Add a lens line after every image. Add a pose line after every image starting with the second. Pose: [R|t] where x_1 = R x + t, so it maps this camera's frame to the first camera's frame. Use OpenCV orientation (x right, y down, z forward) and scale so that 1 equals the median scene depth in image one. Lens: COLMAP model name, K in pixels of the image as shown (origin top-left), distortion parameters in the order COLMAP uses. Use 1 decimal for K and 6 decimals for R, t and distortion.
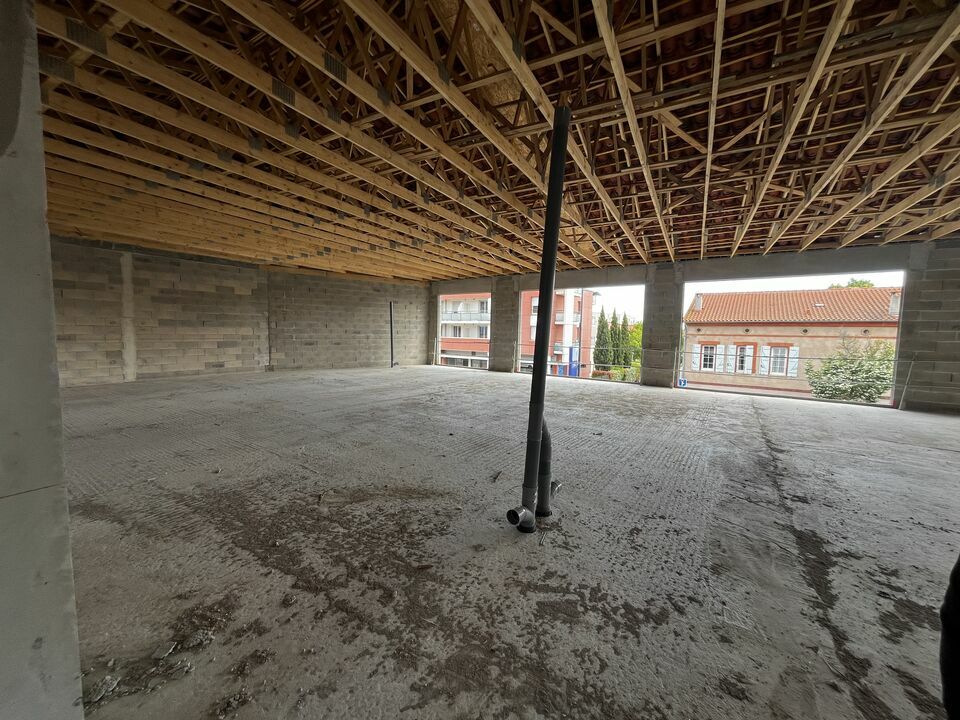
lens RADIAL K [[385.2, 0, 479.3], [0, 385.2, 362.2], [0, 0, 1]] dist [-0.001325, -0.001175]
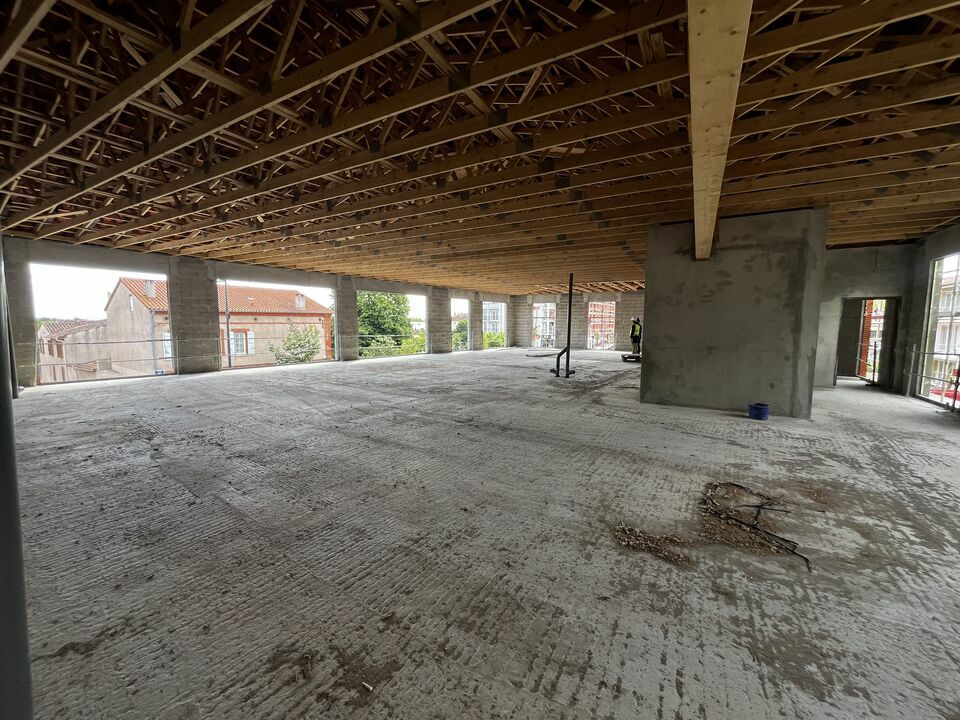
lens RADIAL K [[385.2, 0, 476.6], [0, 385.2, 360.9], [0, 0, 1]] dist [-0.001325, -0.001175]
pose [[0.016081, -0.114352, 0.993310, -0.917204], [0.077233, 0.990613, 0.112791, -0.058161], [-0.996883, 0.074902, 0.024762, 0.451223]]
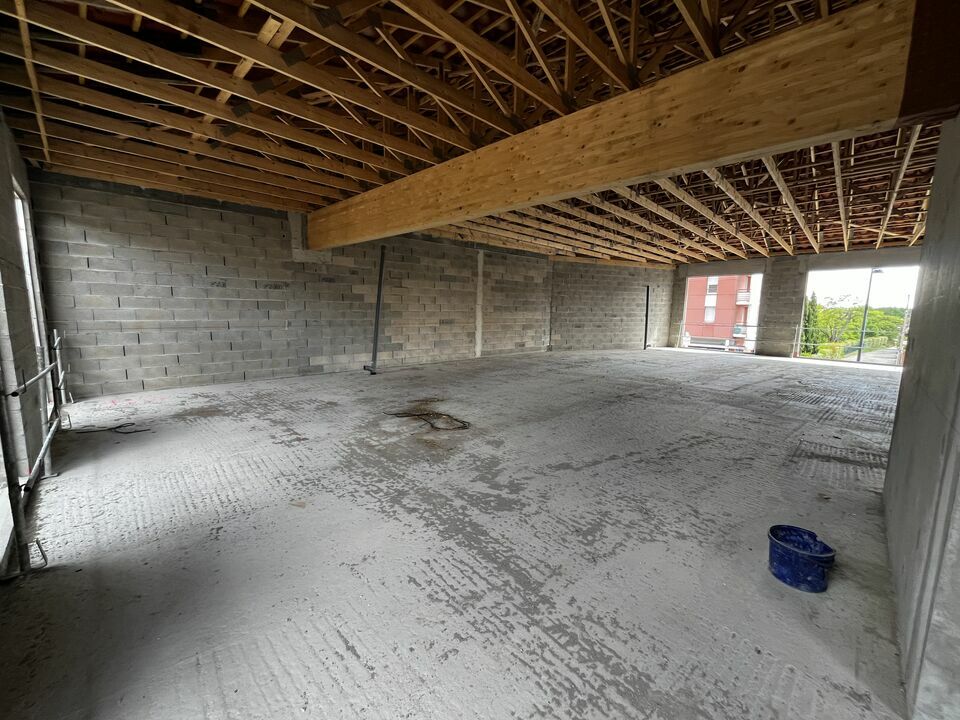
lens RADIAL K [[385.2, 0, 480.9], [0, 385.2, 359.7], [0, 0, 1]] dist [-0.001325, -0.001175]
pose [[0.965934, 0.026608, -0.257416, -0.483396], [-0.015618, 0.998881, 0.044644, 0.002390], [0.258316, -0.039103, 0.965269, -0.143696]]
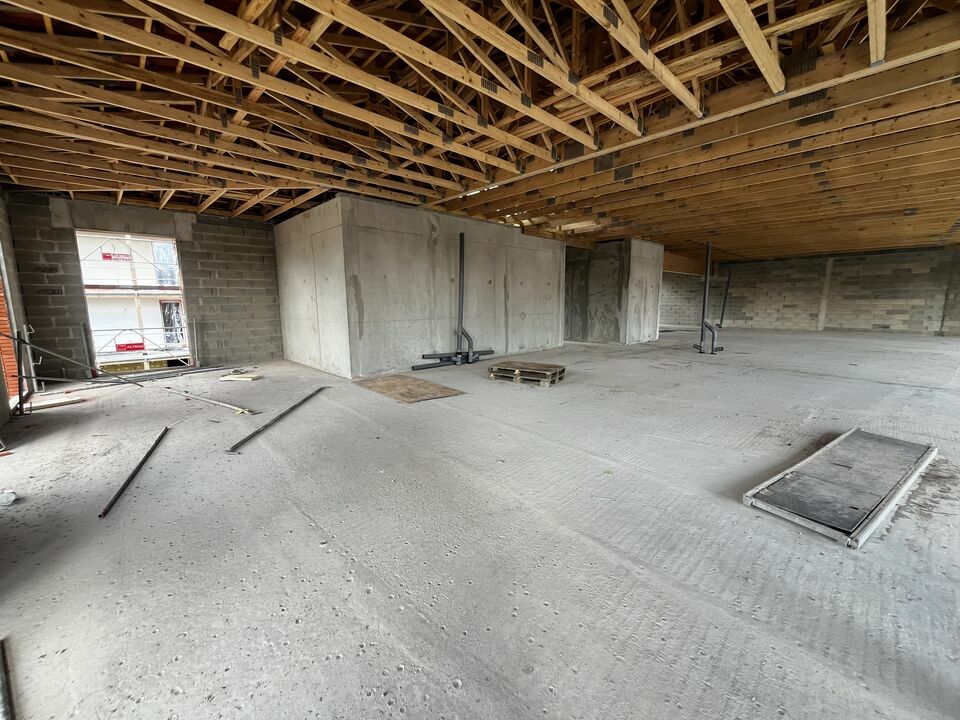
lens RADIAL K [[385.2, 0, 479.1], [0, 385.2, 359.0], [0, 0, 1]] dist [-0.001325, -0.001175]
pose [[-0.290503, 0.125747, -0.948576, 1.058684], [-0.077687, 0.984955, 0.154361, 0.021971], [0.953715, 0.118534, -0.276364, -0.007184]]
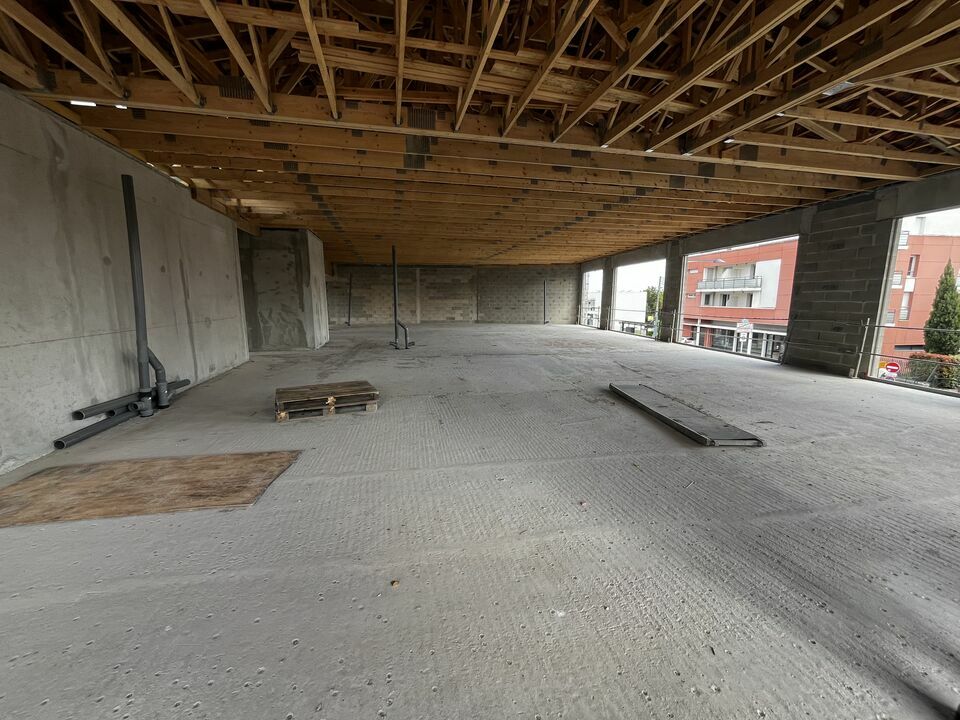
lens RADIAL K [[385.2, 0, 482.3], [0, 385.2, 362.5], [0, 0, 1]] dist [-0.001325, -0.001175]
pose [[0.676634, 0.102023, -0.729217, 0.908975], [-0.047866, 0.994354, 0.094704, 0.037961], [0.734762, -0.029175, 0.677697, -0.261470]]
